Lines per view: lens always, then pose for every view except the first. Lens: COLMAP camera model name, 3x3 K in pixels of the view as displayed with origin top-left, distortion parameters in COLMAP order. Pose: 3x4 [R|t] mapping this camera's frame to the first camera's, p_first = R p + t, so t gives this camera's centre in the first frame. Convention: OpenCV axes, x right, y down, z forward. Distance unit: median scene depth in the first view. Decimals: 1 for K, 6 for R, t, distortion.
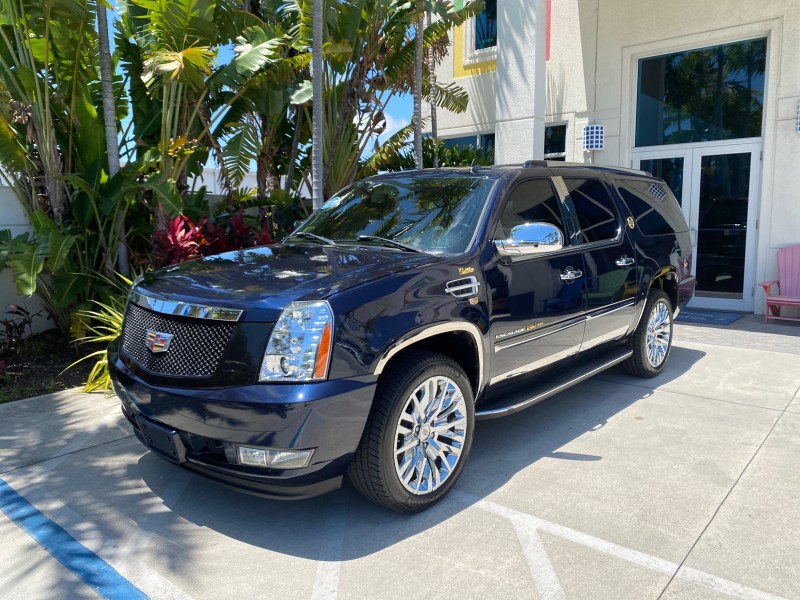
lens RADIAL K [[618.2, 0, 397.8], [0, 618.2, 296.2], [0, 0, 1]] dist [0.022056, -0.031170]
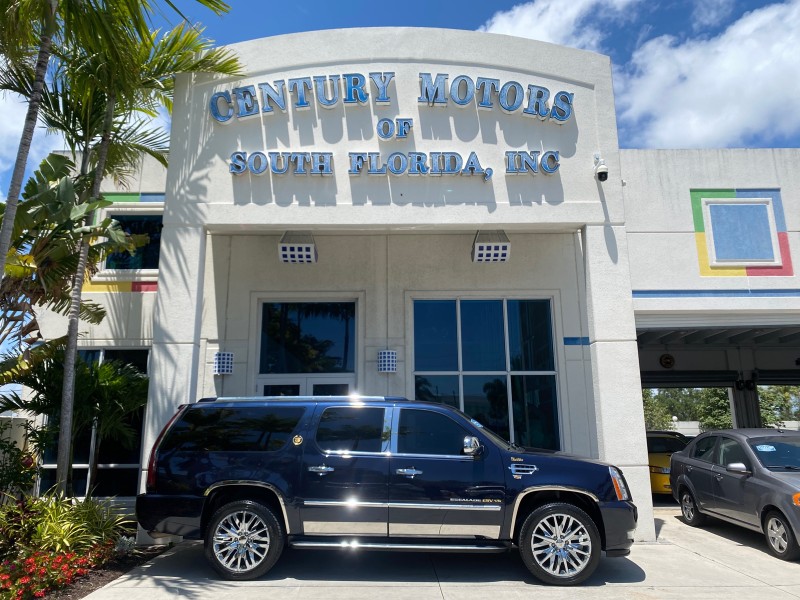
lens RADIAL K [[618.2, 0, 398.6], [0, 618.2, 293.5], [0, 0, 1]] dist [0.022056, -0.031170]
pose [[0.754831, 0.148587, 0.638867, -0.250099], [0.077961, 0.946775, -0.312312, -0.000127], [-0.651269, 0.285550, 0.703072, -0.040368]]
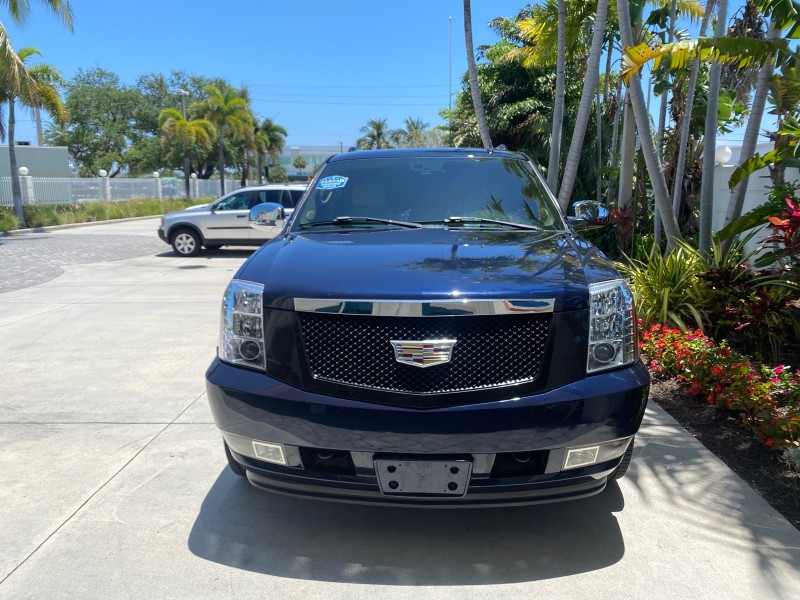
lens RADIAL K [[618.8, 0, 394.0], [0, 618.8, 295.4], [0, 0, 1]] dist [0.011586, -0.015783]
pose [[0.785753, -0.098909, 0.610581, -0.366959], [0.089980, 0.994910, 0.045372, -0.015879], [-0.611961, 0.019289, 0.790653, 0.166622]]
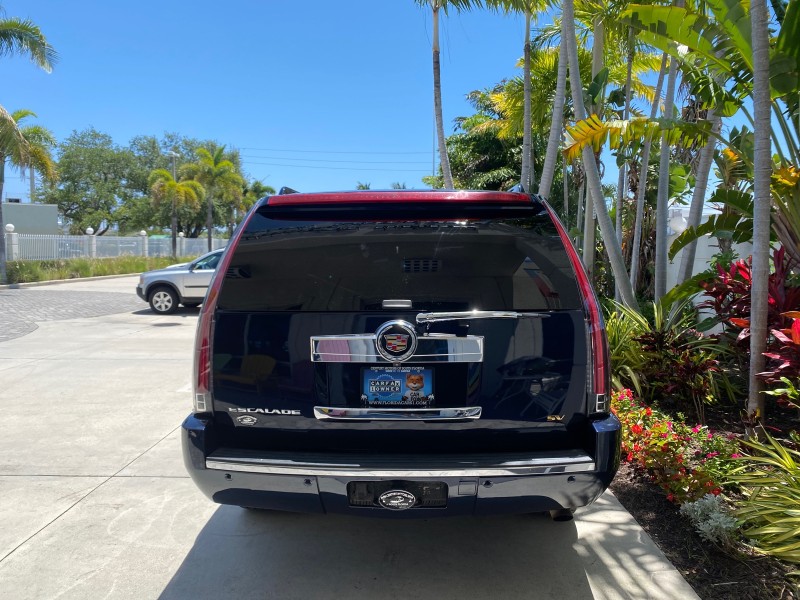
lens RADIAL K [[618.8, 0, 395.5], [0, 618.8, 299.7], [0, 0, 1]] dist [0.011586, -0.015783]
pose [[0.775178, -0.032863, 0.630888, -0.347726], [0.077034, 0.996111, -0.042764, -0.011991], [-0.627029, 0.081749, 0.774695, 0.106293]]
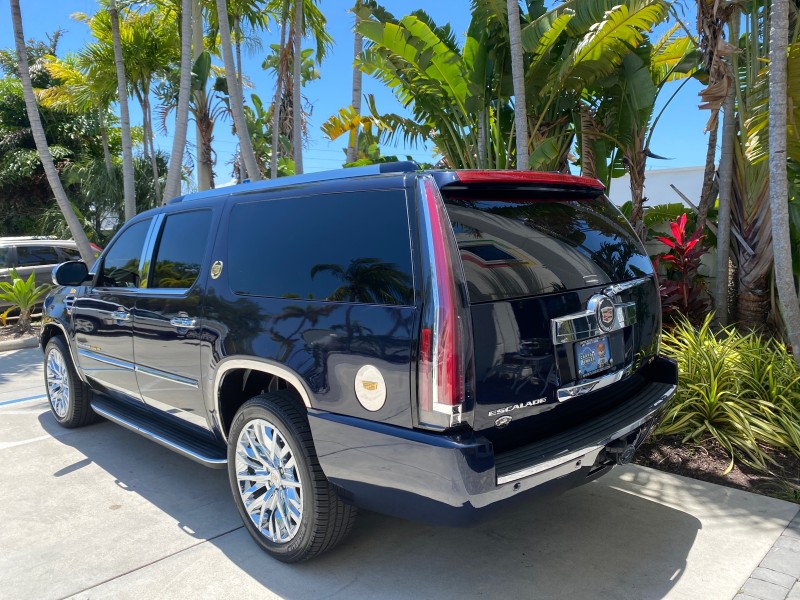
lens RADIAL K [[618.8, 0, 409.4], [0, 618.8, 299.0], [0, 0, 1]] dist [0.011586, -0.015783]
pose [[0.063037, -0.088490, 0.994080, -0.507762], [0.166249, 0.983075, 0.076968, -0.060186], [-0.984067, 0.160413, 0.076682, 0.456653]]
